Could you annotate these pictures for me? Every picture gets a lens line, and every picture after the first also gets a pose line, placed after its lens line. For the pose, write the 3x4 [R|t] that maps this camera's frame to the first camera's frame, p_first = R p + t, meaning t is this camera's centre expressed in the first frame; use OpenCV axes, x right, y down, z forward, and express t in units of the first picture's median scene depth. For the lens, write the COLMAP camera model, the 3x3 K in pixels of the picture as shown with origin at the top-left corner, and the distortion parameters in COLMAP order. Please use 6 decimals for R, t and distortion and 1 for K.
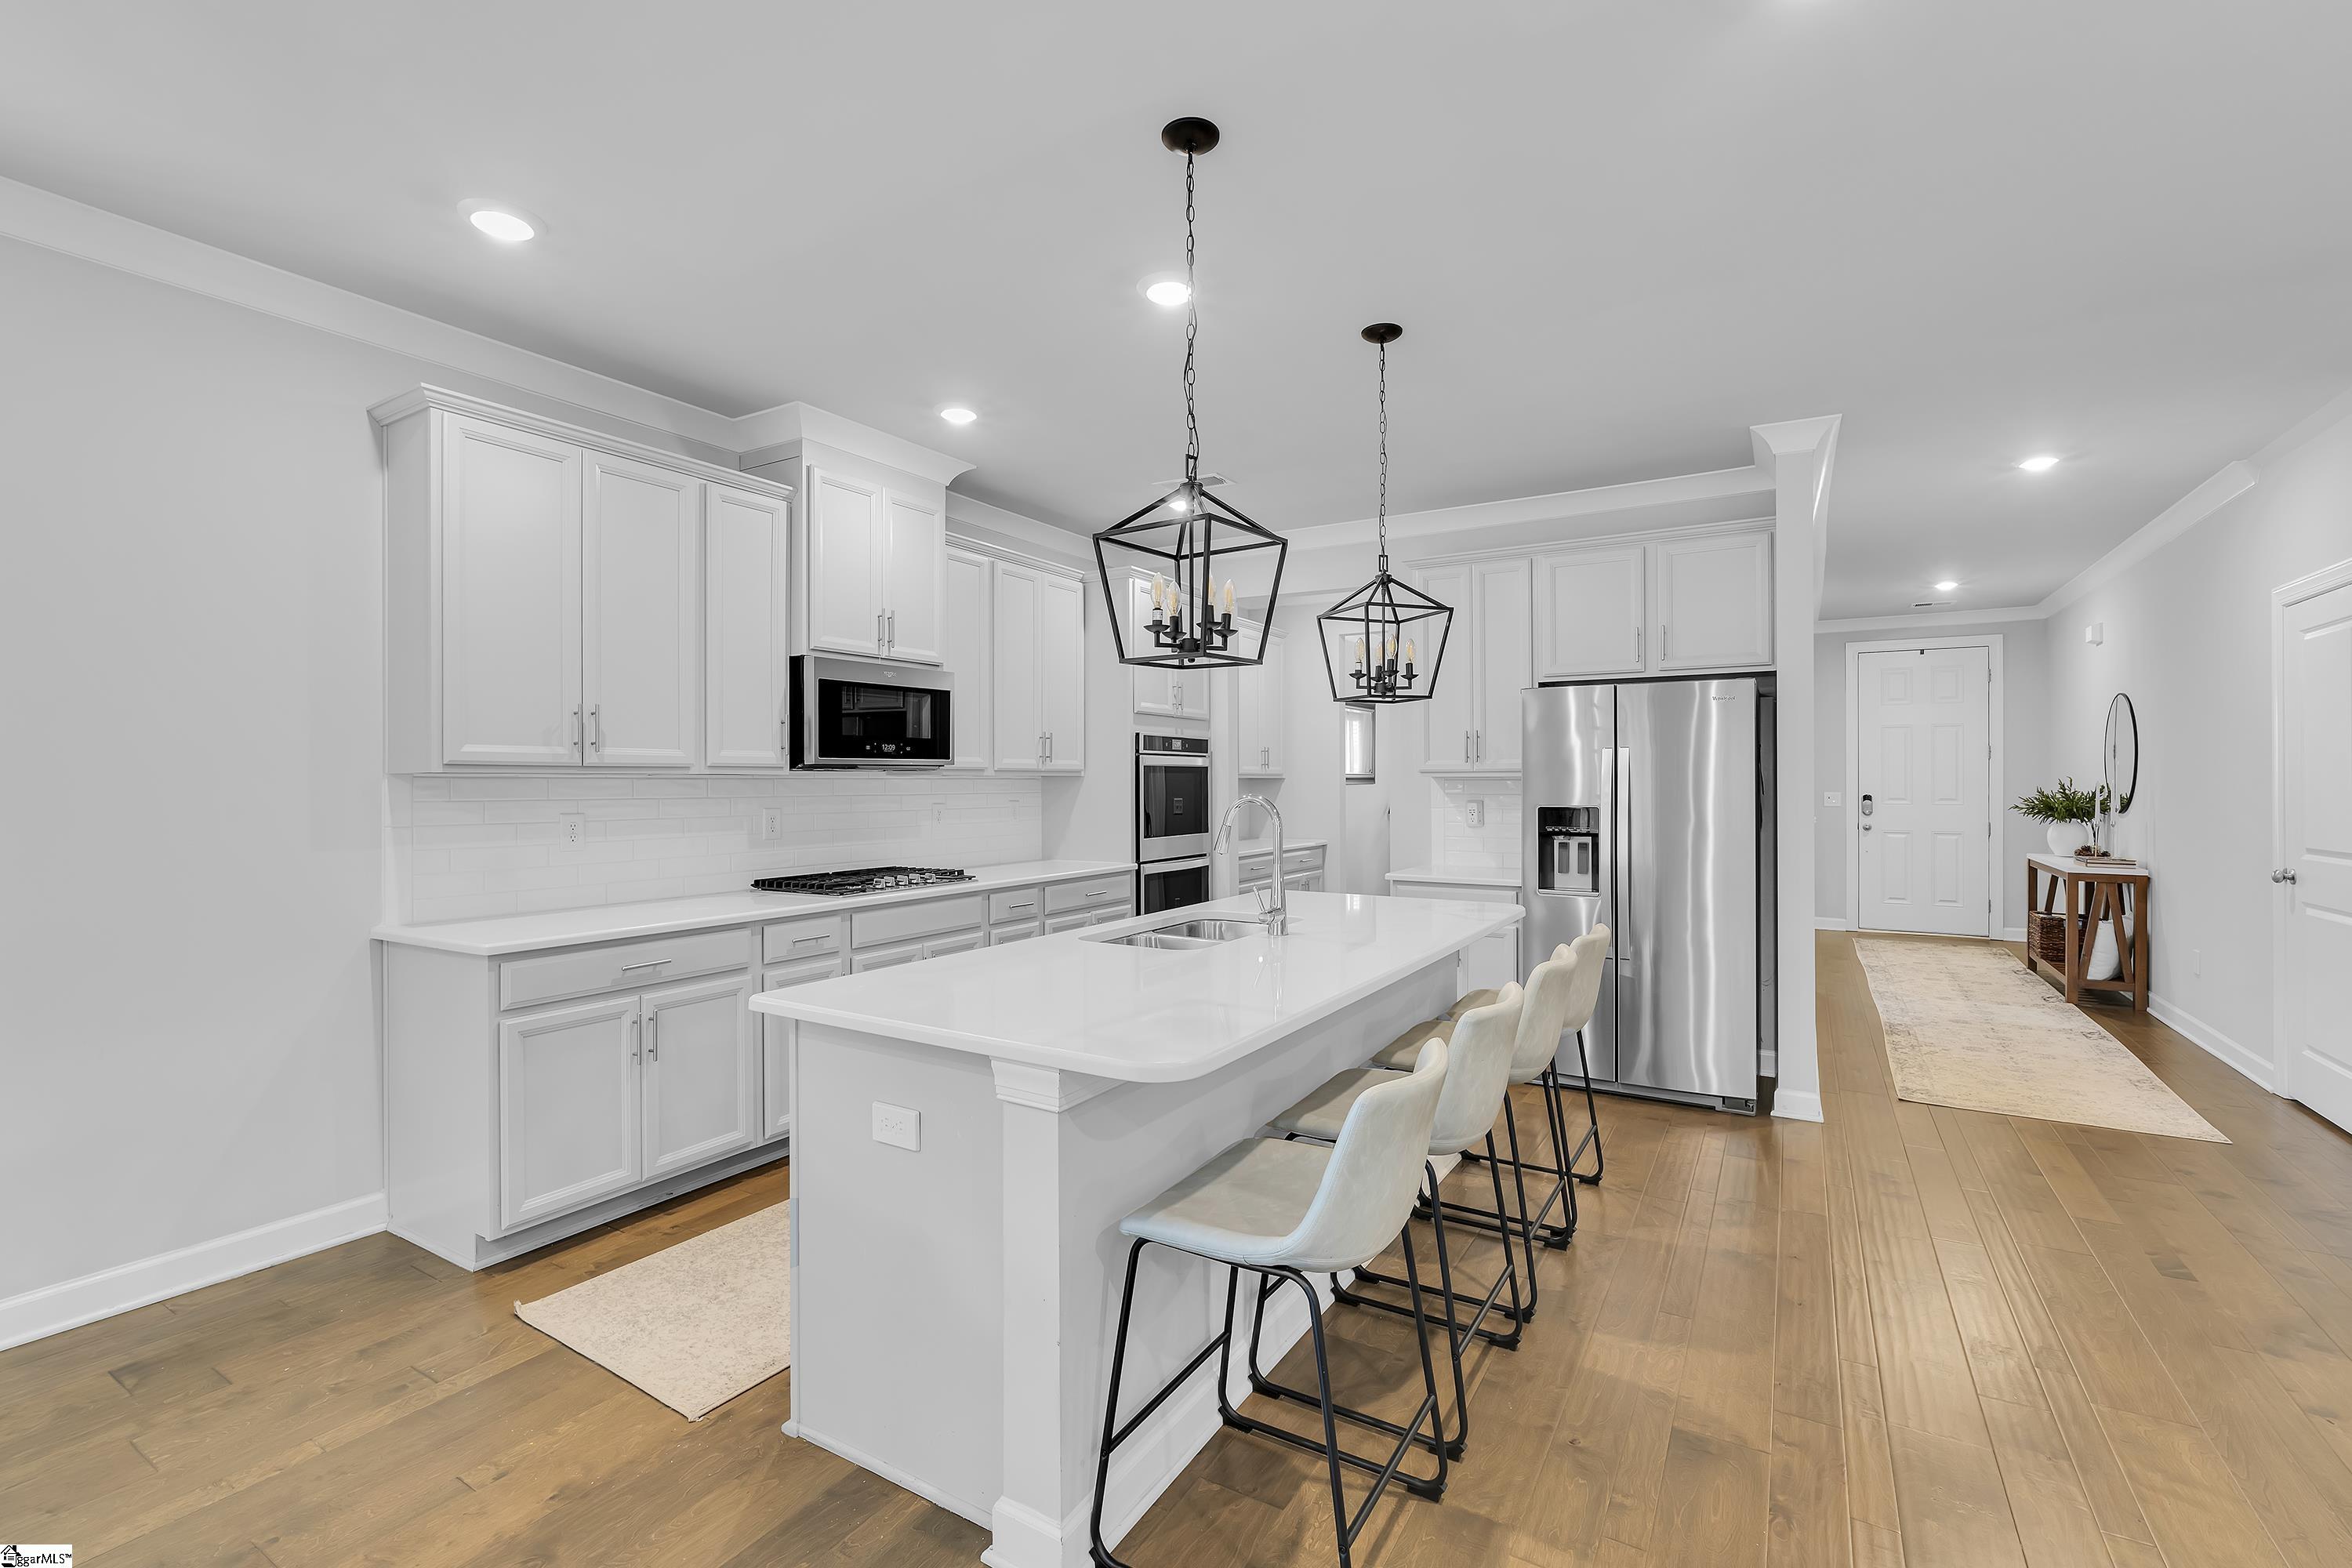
lens RADIAL K [[1035.7, 0, 1162.8], [0, 1035.7, 789.9], [0, 0, 1]] dist [-0.007892, 0.002913]
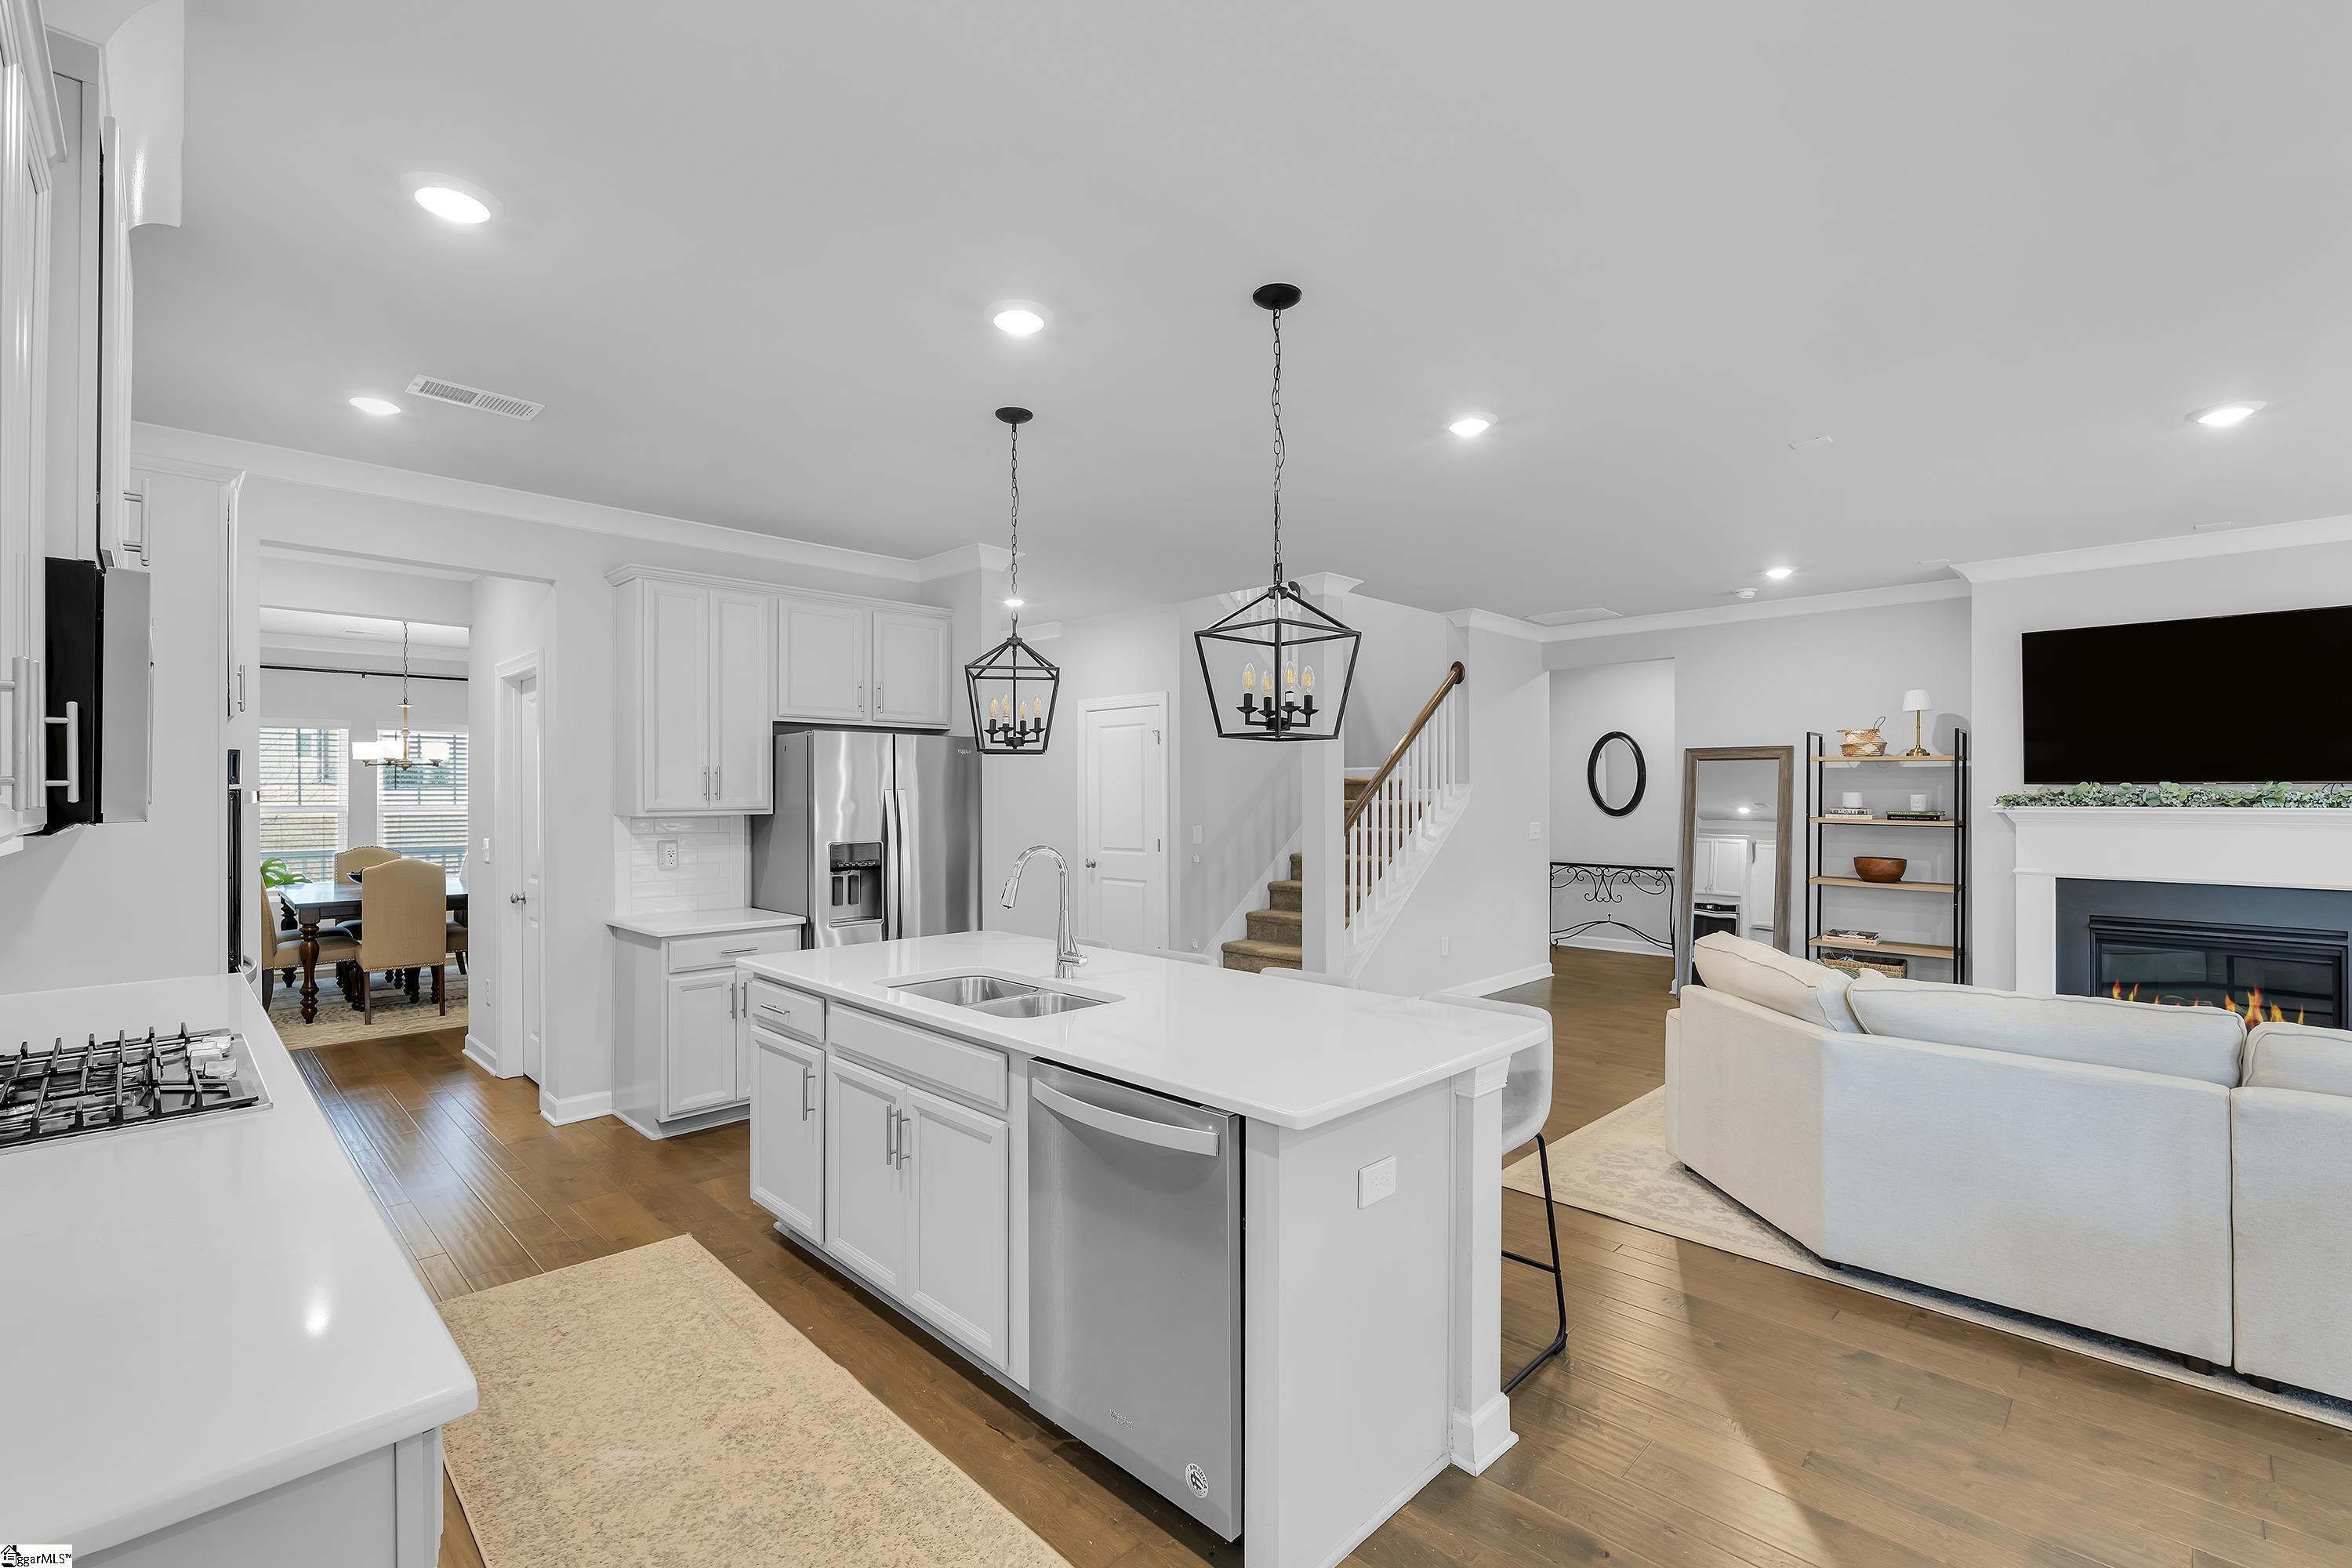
lens RADIAL K [[1035.7, 0, 1185.8], [0, 1035.7, 783.3], [0, 0, 1]] dist [-0.007892, 0.002913]
pose [[0.217309, 0.008249, 0.976068, -0.541542], [0.010609, 0.999885, -0.010812, -0.028136], [-0.976045, 0.012704, 0.217197, 0.390303]]
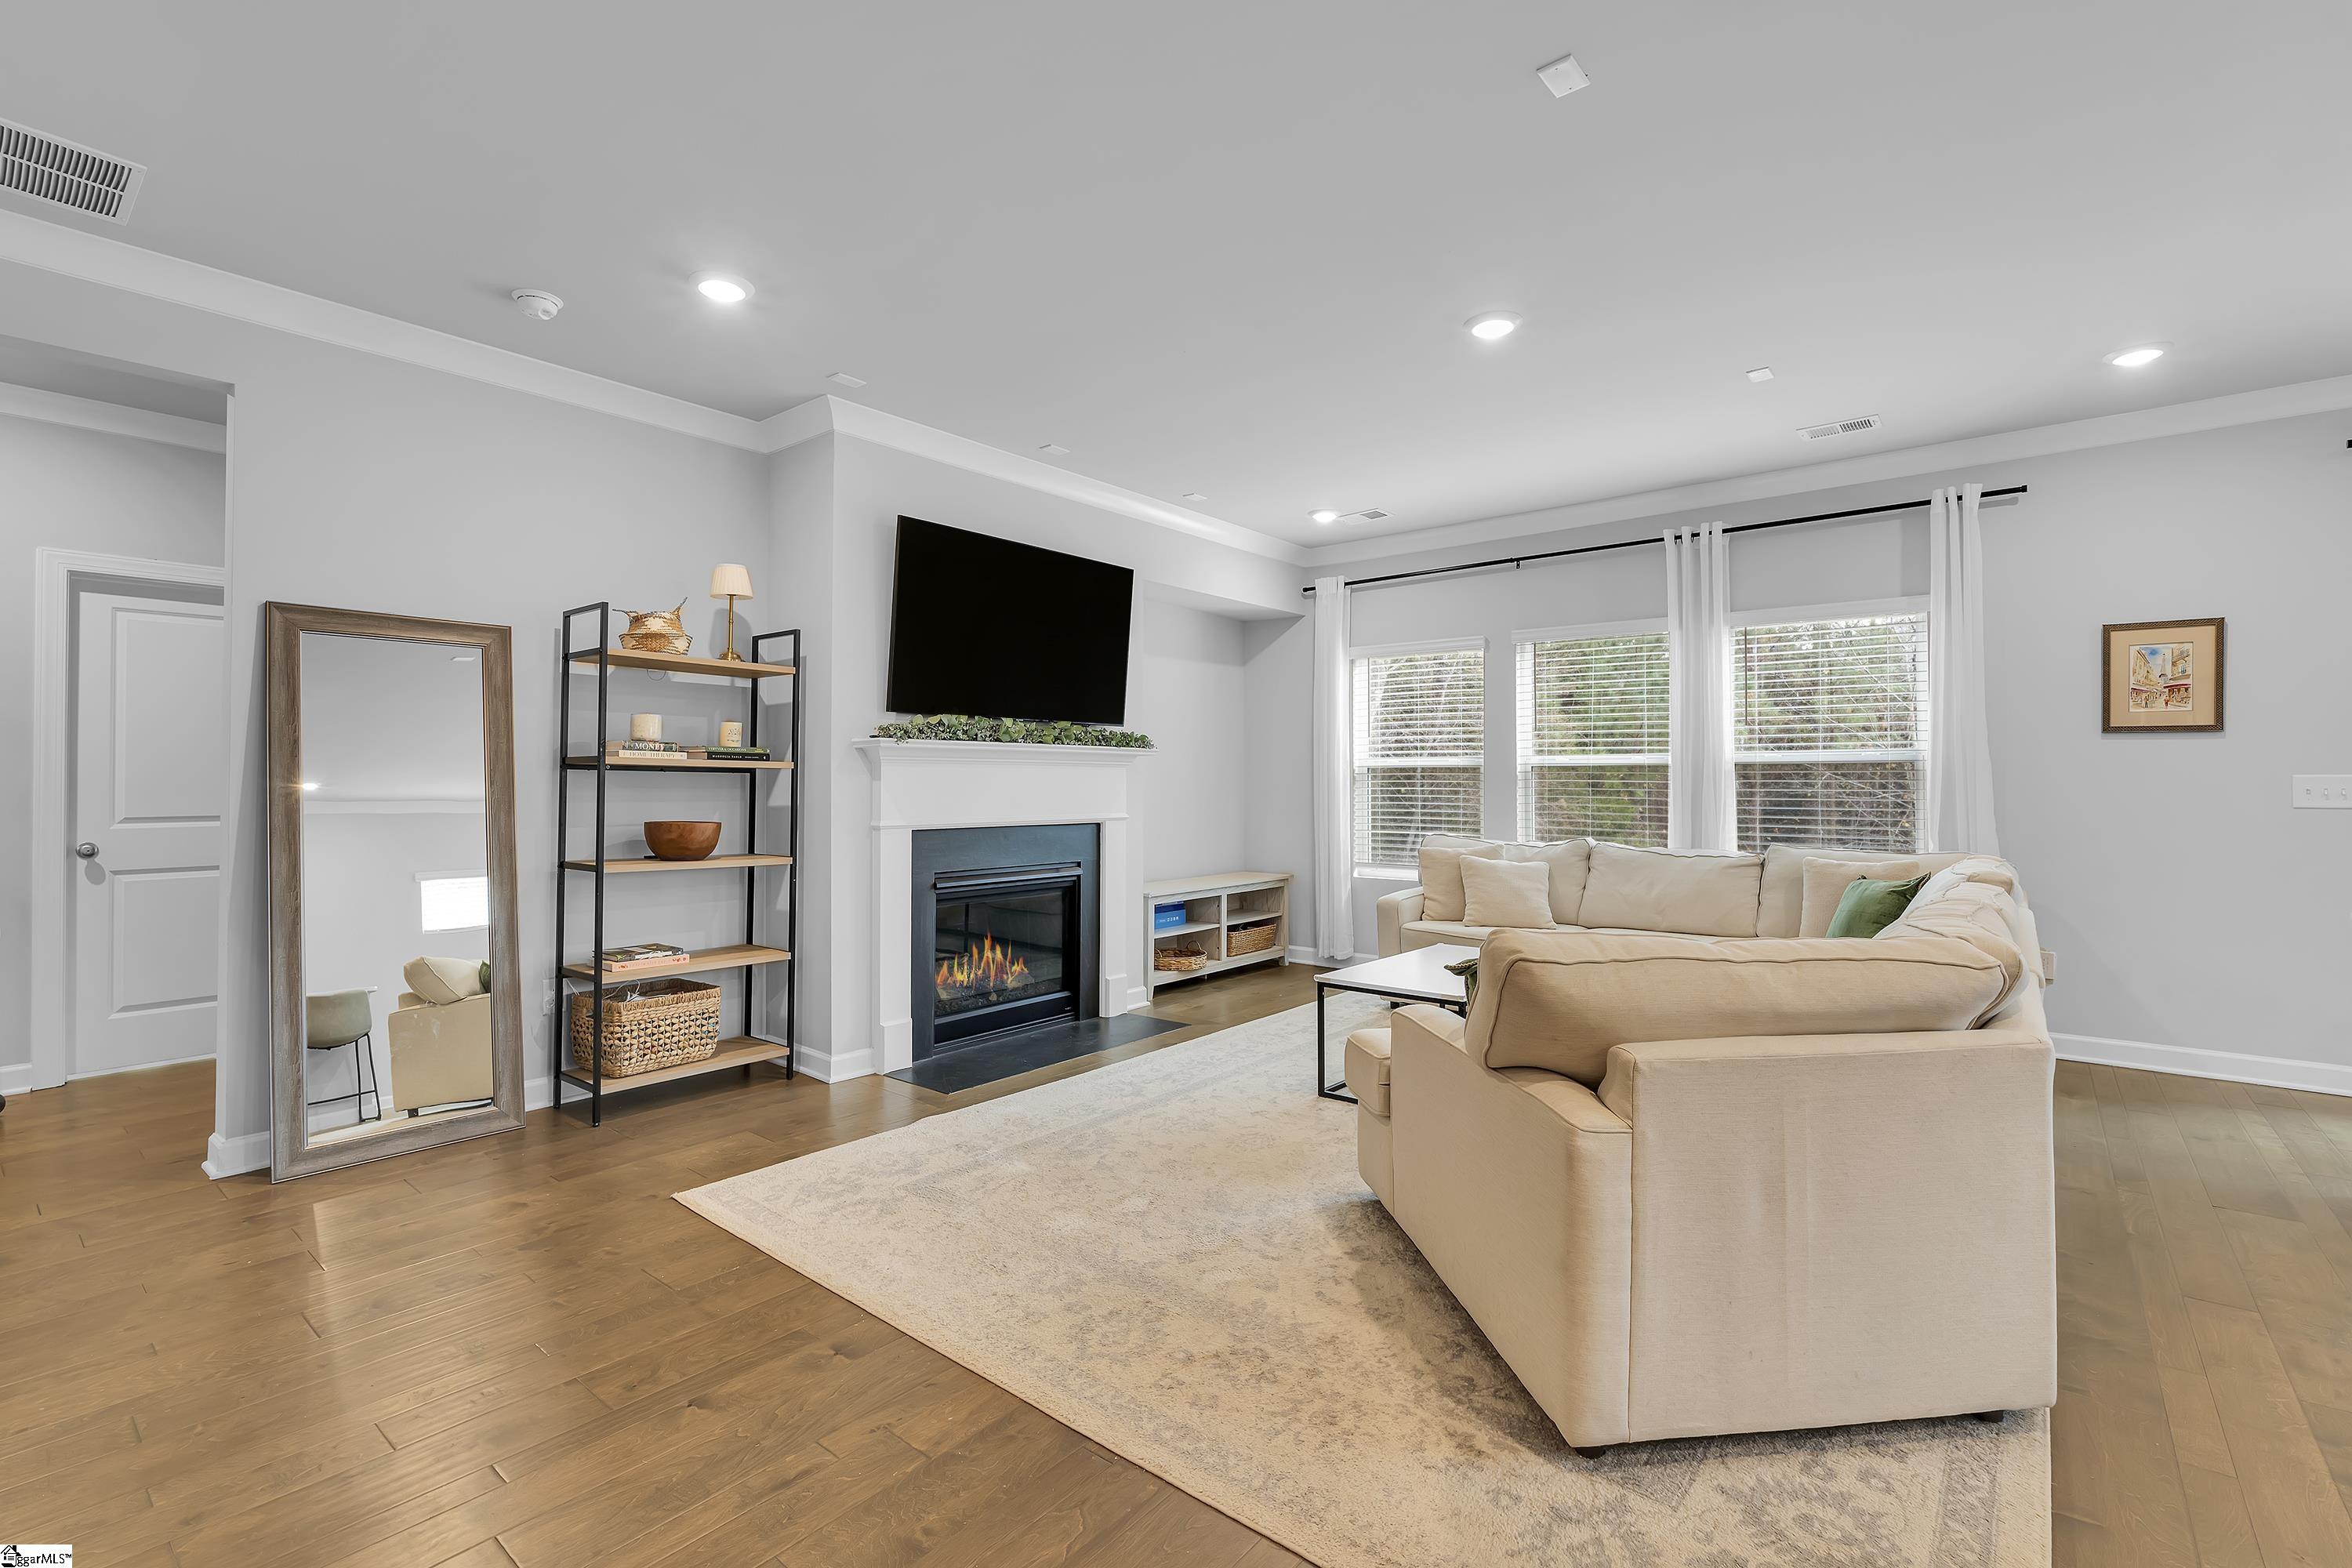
lens RADIAL K [[1035.7, 0, 1159.4], [0, 1035.7, 769.8], [0, 0, 1]] dist [-0.007892, 0.002913]
pose [[-0.990287, 0.003912, 0.138987, 0.438758], [0.003328, 0.999985, -0.004439, 0.025490], [-0.139002, -0.003933, -0.990284, 0.574643]]
